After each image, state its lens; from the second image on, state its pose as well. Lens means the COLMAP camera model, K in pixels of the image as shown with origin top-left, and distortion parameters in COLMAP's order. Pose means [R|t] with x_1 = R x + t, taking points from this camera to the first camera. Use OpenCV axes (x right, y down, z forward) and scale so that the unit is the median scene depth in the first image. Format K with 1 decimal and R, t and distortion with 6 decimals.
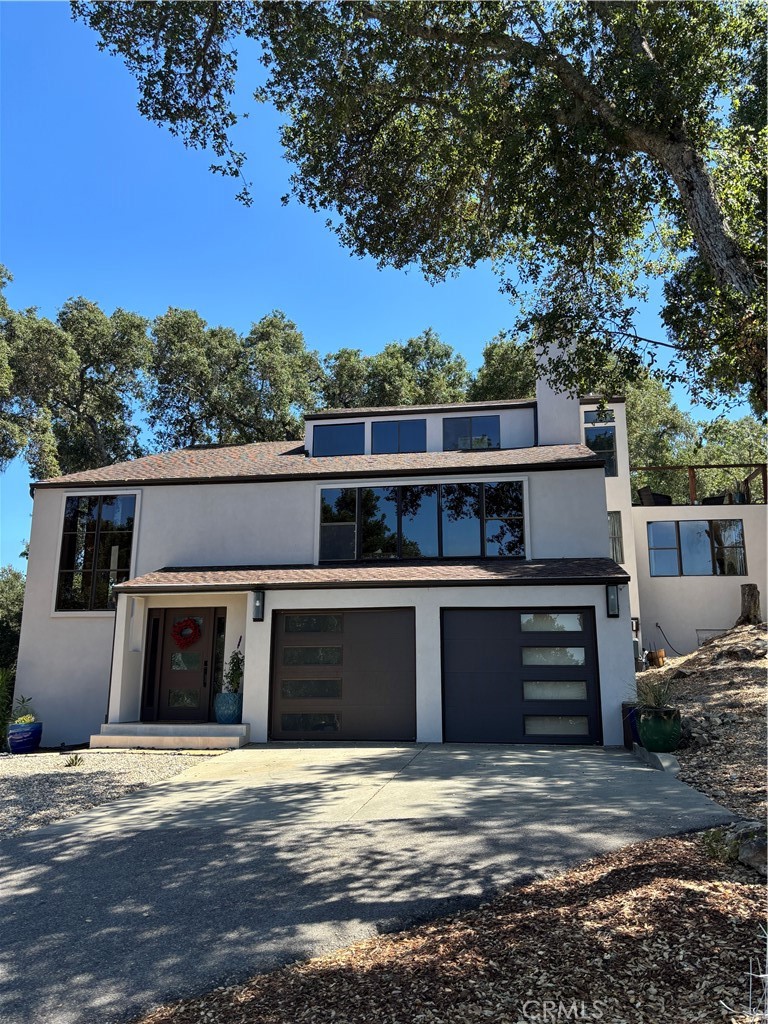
lens RADIAL K [[774.0, 0, 384.7], [0, 774.0, 511.3], [0, 0, 1]] dist [0.011182, -0.011386]
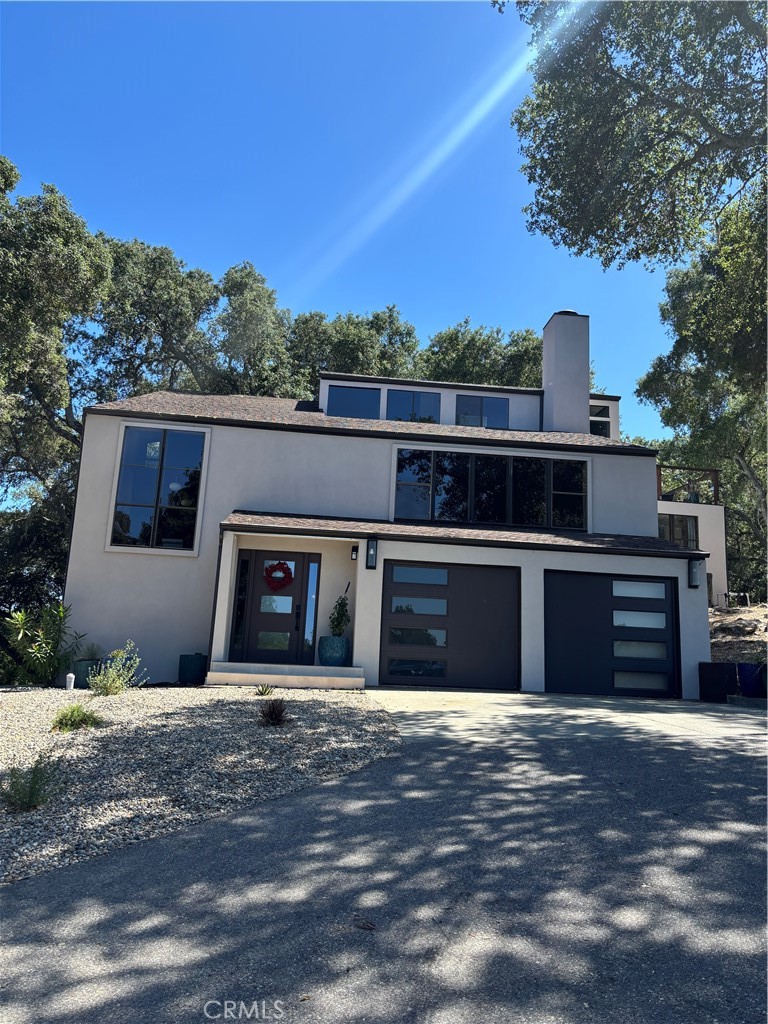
lens RADIAL K [[774.0, 0, 382.4], [0, 774.0, 511.6], [0, 0, 1]] dist [0.011182, -0.011386]
pose [[0.966609, 0.092833, 0.238851, -0.367964], [-0.099287, 0.994944, 0.015107, 0.045001], [-0.236241, -0.038317, 0.970939, 0.003575]]
